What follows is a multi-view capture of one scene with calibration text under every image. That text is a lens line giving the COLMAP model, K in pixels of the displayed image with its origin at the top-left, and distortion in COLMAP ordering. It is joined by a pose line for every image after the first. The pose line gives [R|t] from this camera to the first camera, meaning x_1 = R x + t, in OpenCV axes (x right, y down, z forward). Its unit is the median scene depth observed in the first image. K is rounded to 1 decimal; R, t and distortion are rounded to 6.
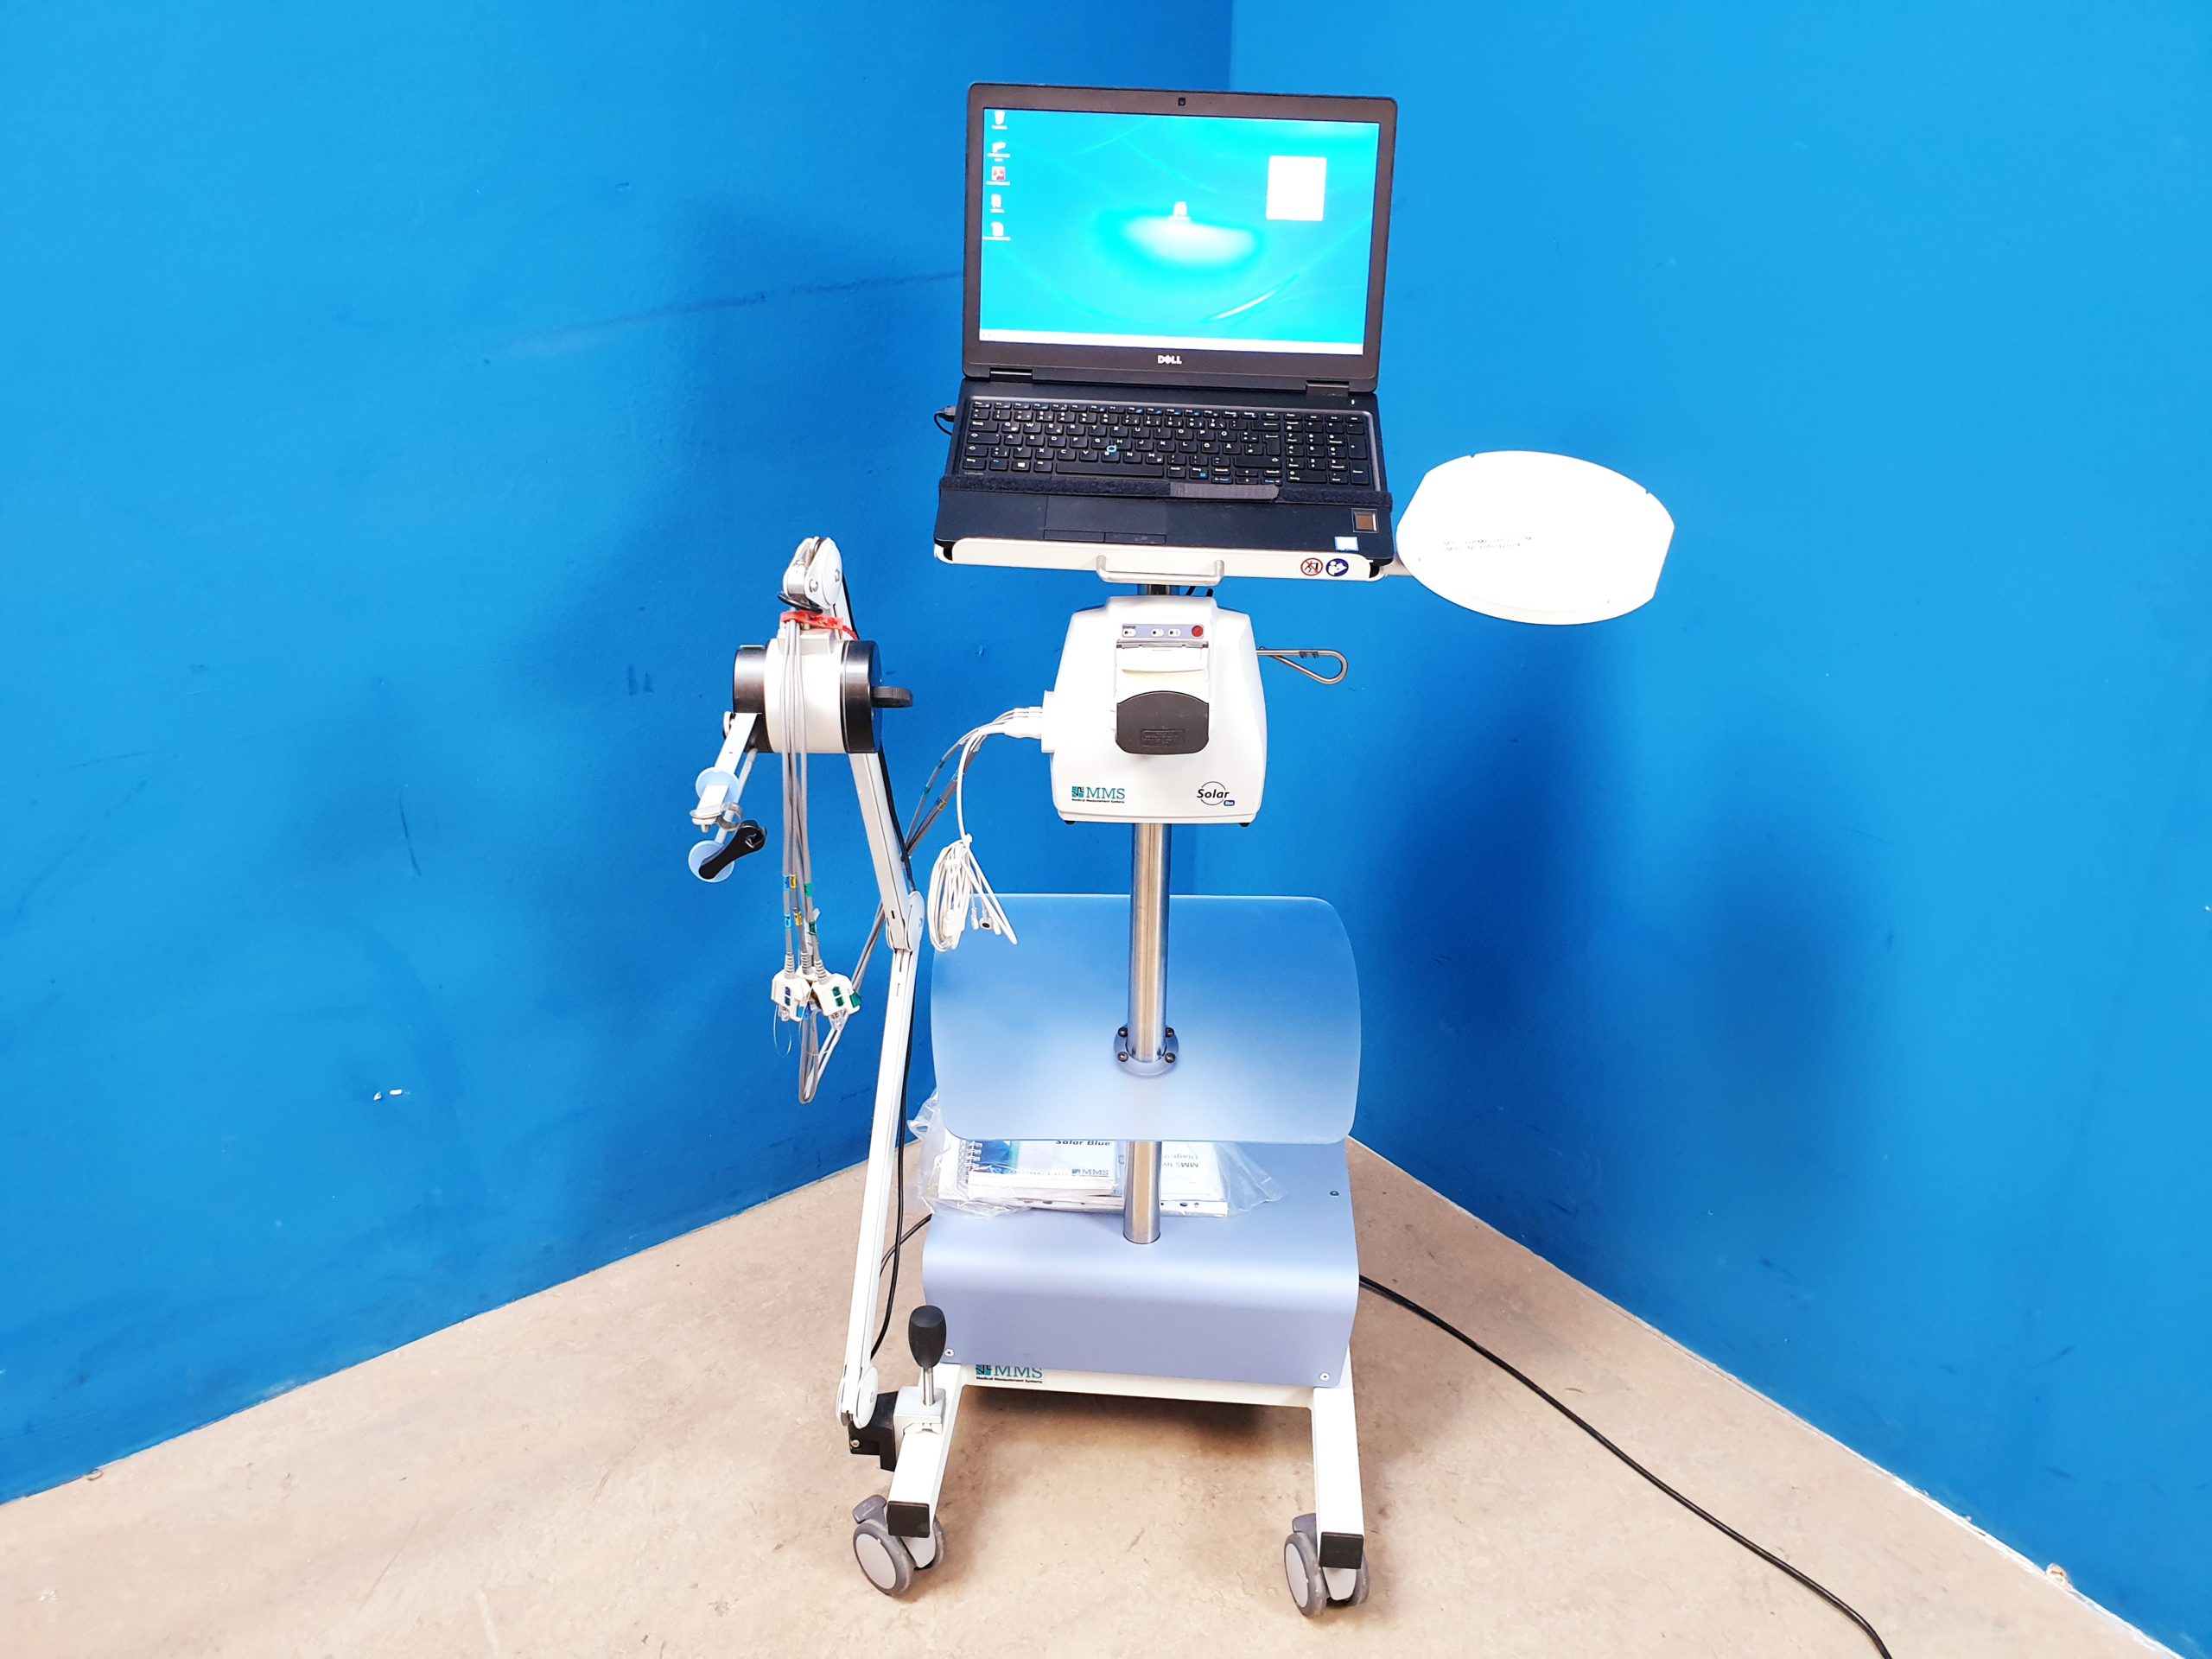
lens RADIAL K [[1671.7, 0, 1105.7], [0, 1671.7, 798.3], [0, 0, 1]] dist [-0.015103, 0.052097]
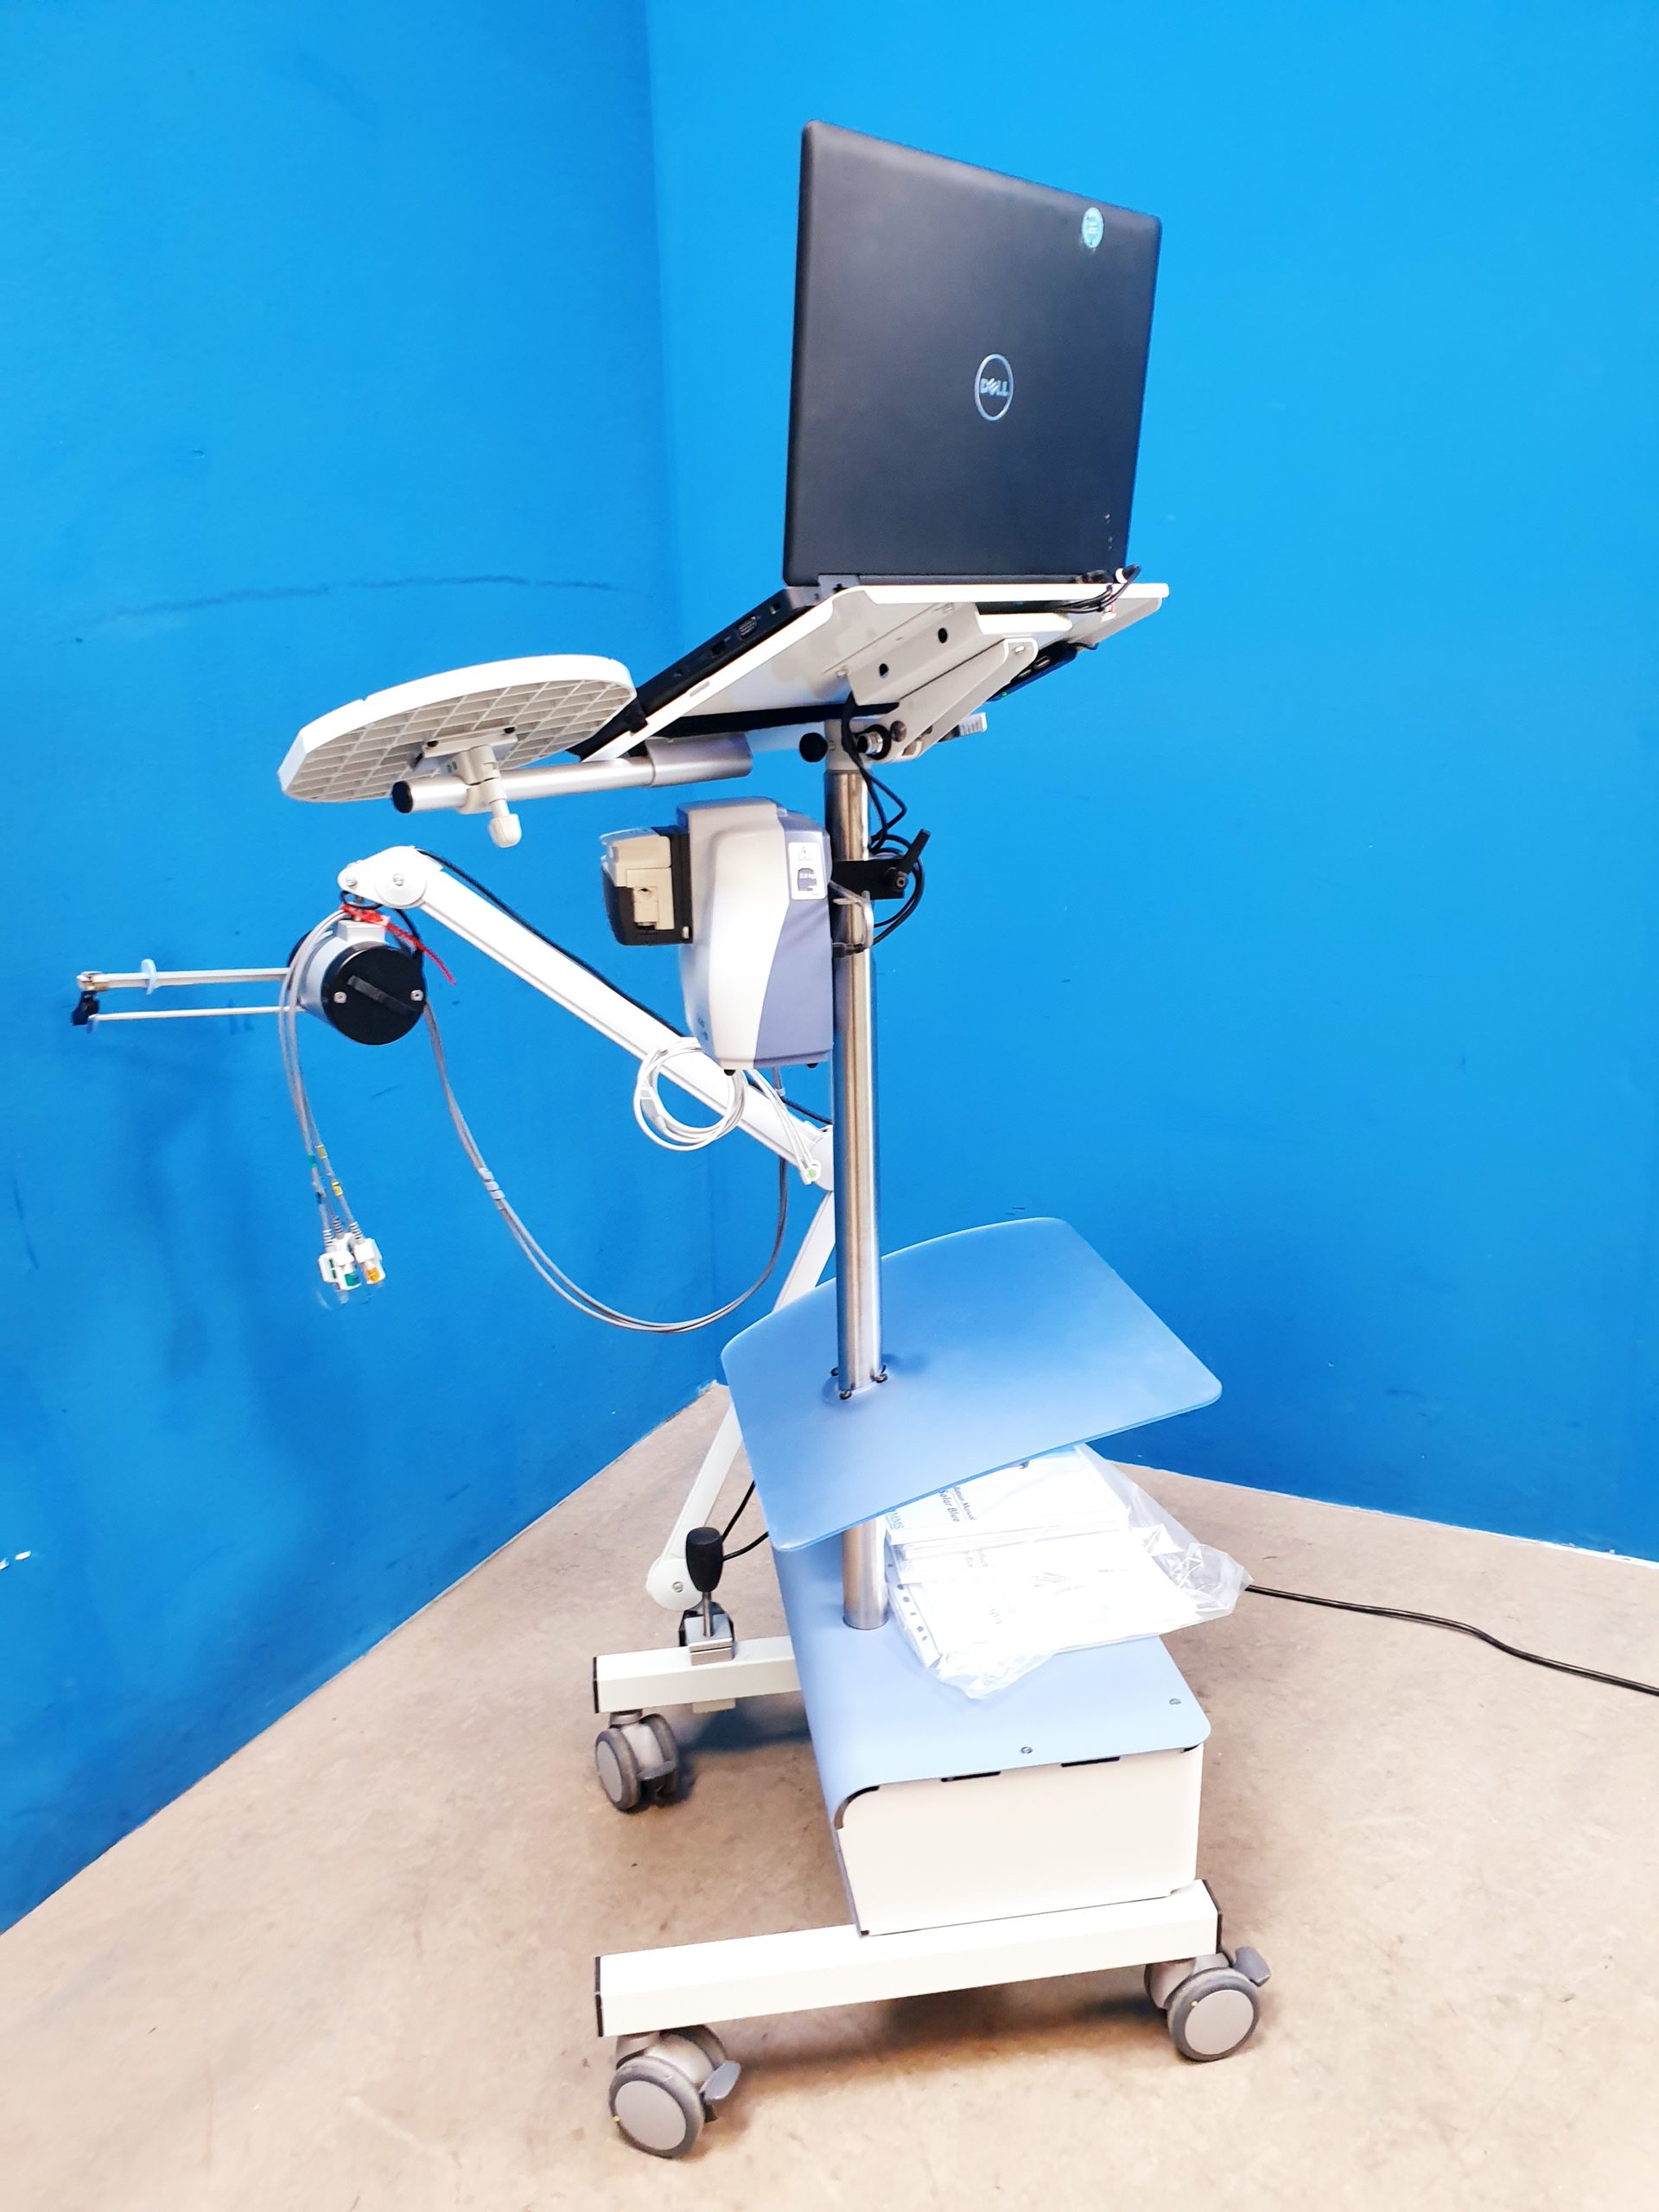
lens RADIAL K [[1671.7, 0, 829.5], [0, 1671.7, 1106.0], [0, 0, 1]] dist [-0.015103, 0.052097]
pose [[0.904606, -0.153389, 0.397692, -0.397952], [0.200952, 0.976284, -0.080544, 0.119507], [-0.375906, 0.152777, 0.913977, 0.109758]]
